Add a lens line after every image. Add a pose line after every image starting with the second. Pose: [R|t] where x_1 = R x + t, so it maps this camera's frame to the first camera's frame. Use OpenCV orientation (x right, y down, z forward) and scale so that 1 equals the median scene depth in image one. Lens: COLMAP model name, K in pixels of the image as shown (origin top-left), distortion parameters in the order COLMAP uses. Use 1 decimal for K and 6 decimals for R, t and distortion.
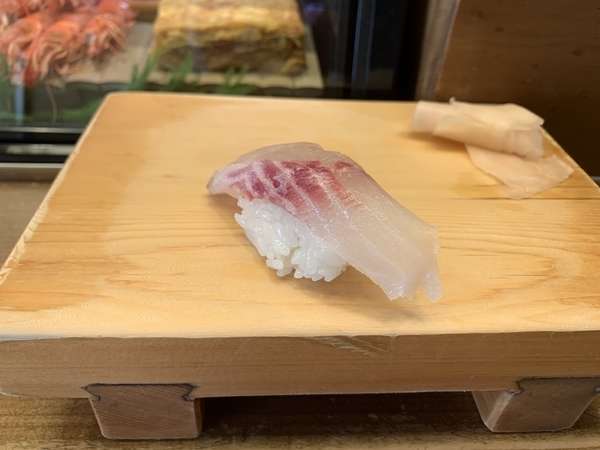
lens RADIAL K [[478.6, 0, 298.1], [0, 478.6, 224.2], [0, 0, 1]] dist [-0.044344, 0.037992]
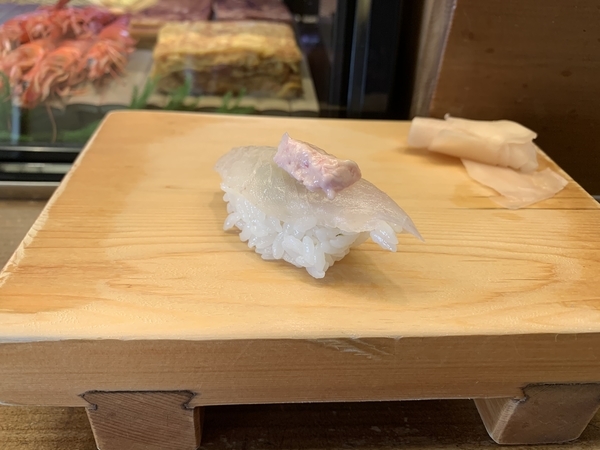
lens RADIAL K [[476.9, 0, 297.1], [0, 476.9, 223.3], [0, 0, 1]] dist [-0.040861, 0.034930]
pose [[0.999915, -0.002337, 0.012808, -0.016249], [0.003236, 0.997495, -0.070669, 0.052203], [-0.012611, 0.070704, 0.997418, 0.001029]]
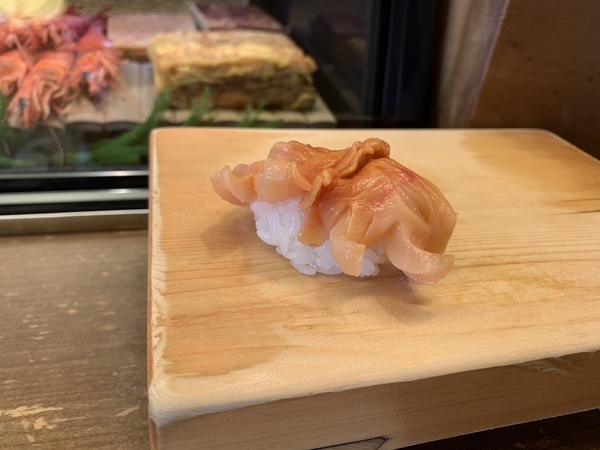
lens RADIAL K [[475.6, 0, 300.0], [0, 475.6, 225.0], [0, 0, 1]] dist [-0.041007, 0.037323]
pose [[0.980547, -0.069724, 0.183481, -0.430878], [0.085611, 0.993101, -0.080130, 0.004104], [-0.176629, 0.094279, 0.979752, 0.116133]]
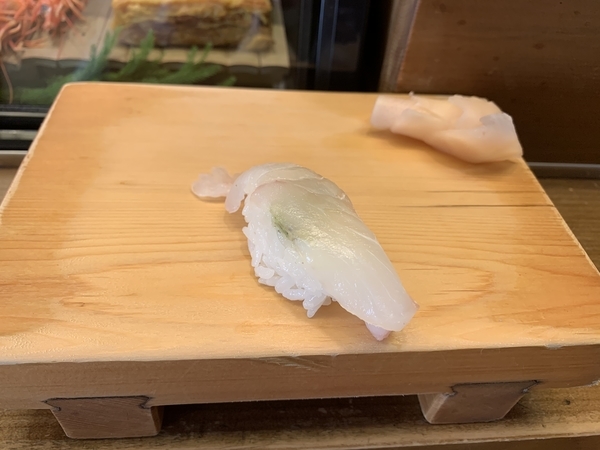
lens RADIAL K [[476.9, 0, 297.1], [0, 476.9, 223.3], [0, 0, 1]] dist [-0.040861, 0.034930]
pose [[0.999221, 0.001434, 0.039431, 0.059193], [-0.005785, 0.993865, 0.110450, -0.141798], [-0.039031, -0.110592, 0.993099, -0.020748]]
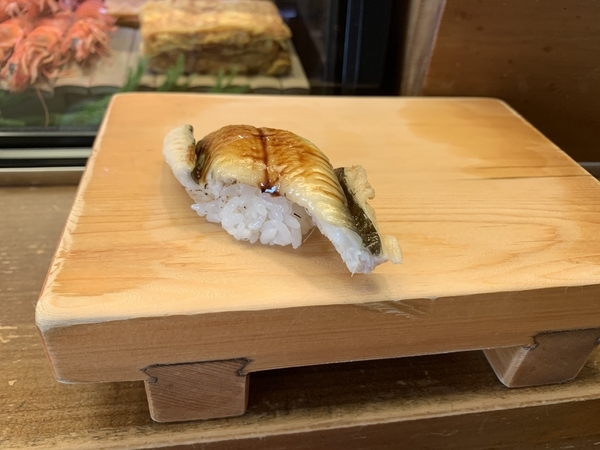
lens RADIAL K [[475.6, 0, 300.0], [0, 475.6, 225.0], [0, 0, 1]] dist [-0.041007, 0.037323]
pose [[0.994092, -0.047679, 0.097507, -0.164294], [0.048972, 0.998741, -0.010912, 0.048668], [-0.096864, 0.015623, 0.995175, -0.053255]]
